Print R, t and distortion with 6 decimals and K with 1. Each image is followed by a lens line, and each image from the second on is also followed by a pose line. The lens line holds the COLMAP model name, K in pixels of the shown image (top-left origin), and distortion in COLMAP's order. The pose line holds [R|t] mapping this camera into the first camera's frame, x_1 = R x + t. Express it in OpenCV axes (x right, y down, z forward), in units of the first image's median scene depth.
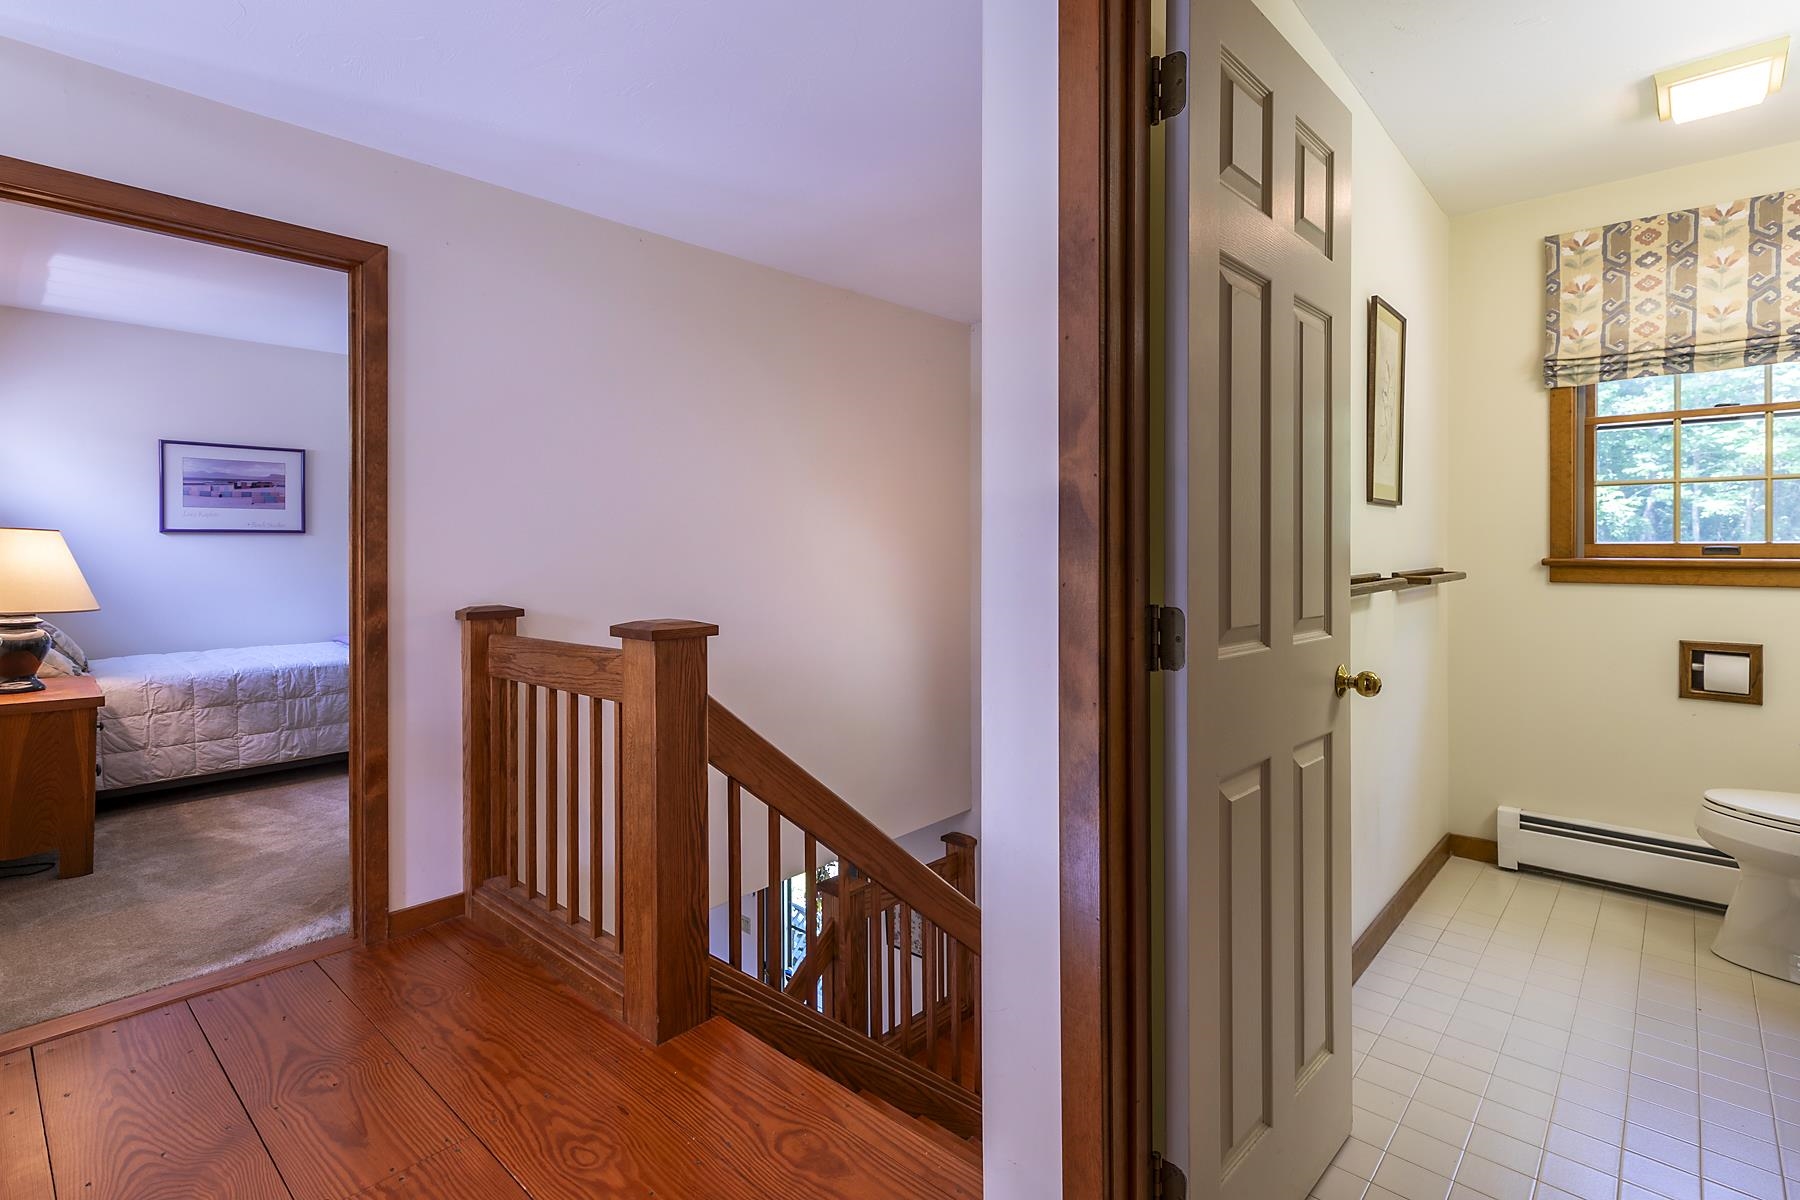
lens RADIAL K [[861.6, 0, 897.0], [0, 861.6, 552.0], [0, 0, 1]] dist [-0.000678, -0.000222]
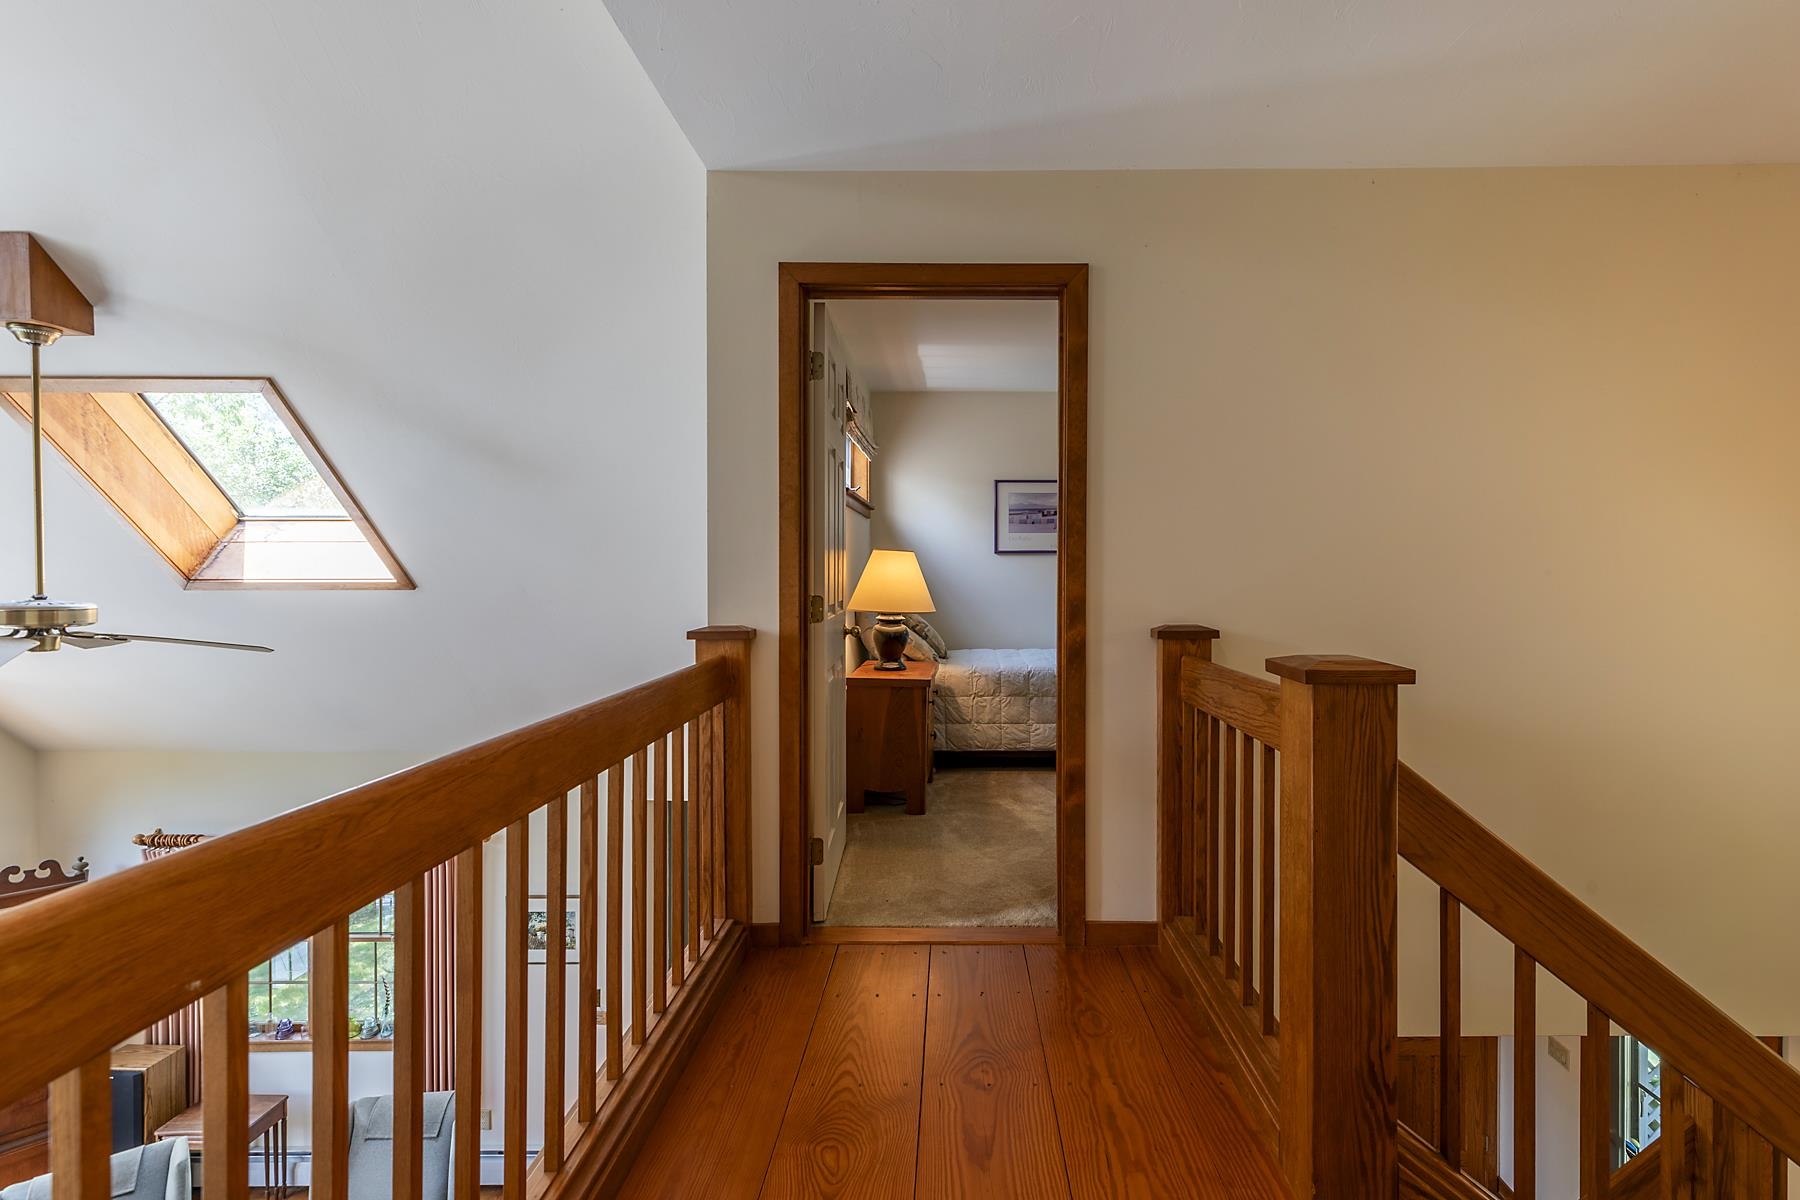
lens RADIAL K [[845.7, 0, 944.8], [0, 845.7, 581.7], [0, 0, 1]] dist [0.006389, 0.000078]
pose [[0.668747, 0.014458, -0.743349, 0.032110], [-0.006892, 0.999888, 0.013248, 0.004633], [0.743458, -0.003736, 0.668772, 0.177333]]
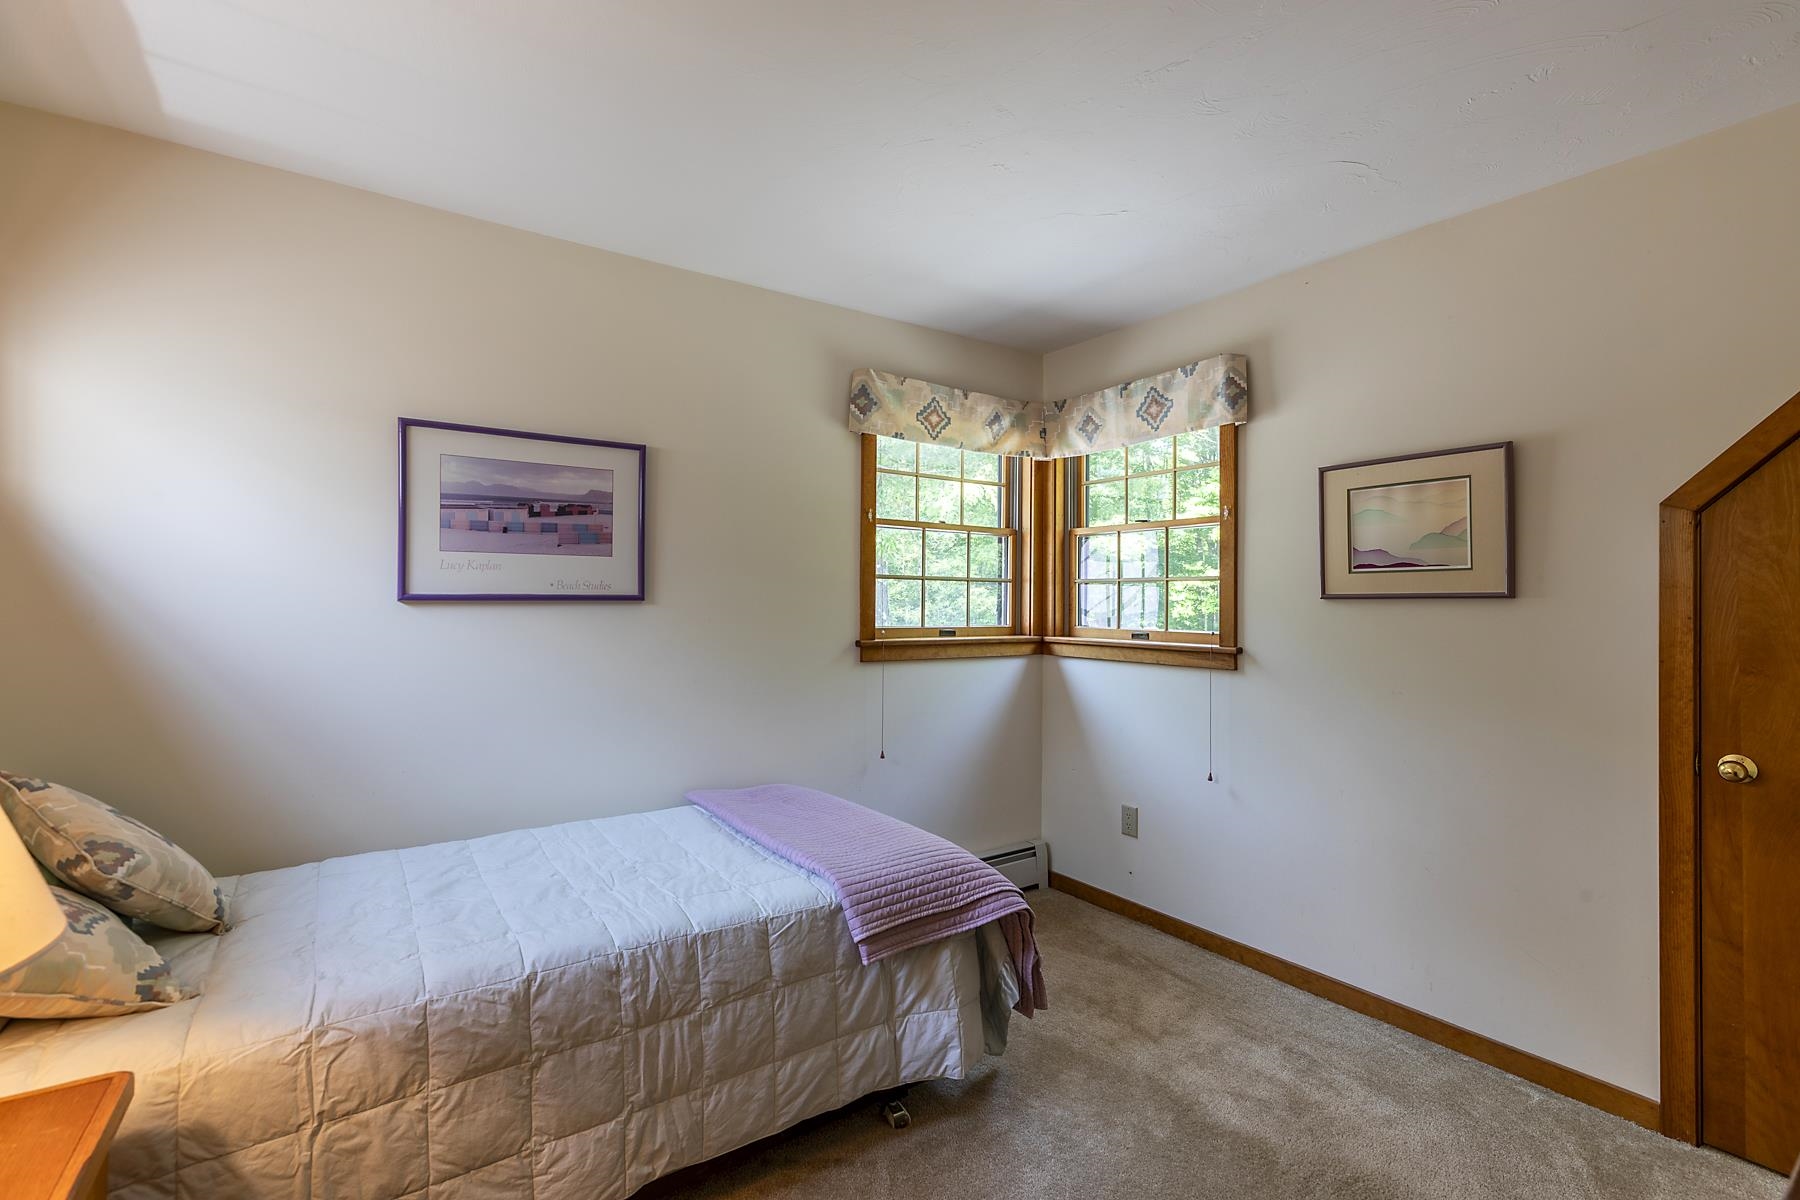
lens RADIAL K [[817.7, 0, 931.2], [0, 817.7, 600.0], [0, 0, 1]] dist [0.001230, 0.000344]
pose [[0.980757, 0.009670, -0.194991, -0.708065], [-0.009754, 0.999952, 0.000526, -0.041699], [0.194987, 0.001386, 0.980805, 0.918011]]
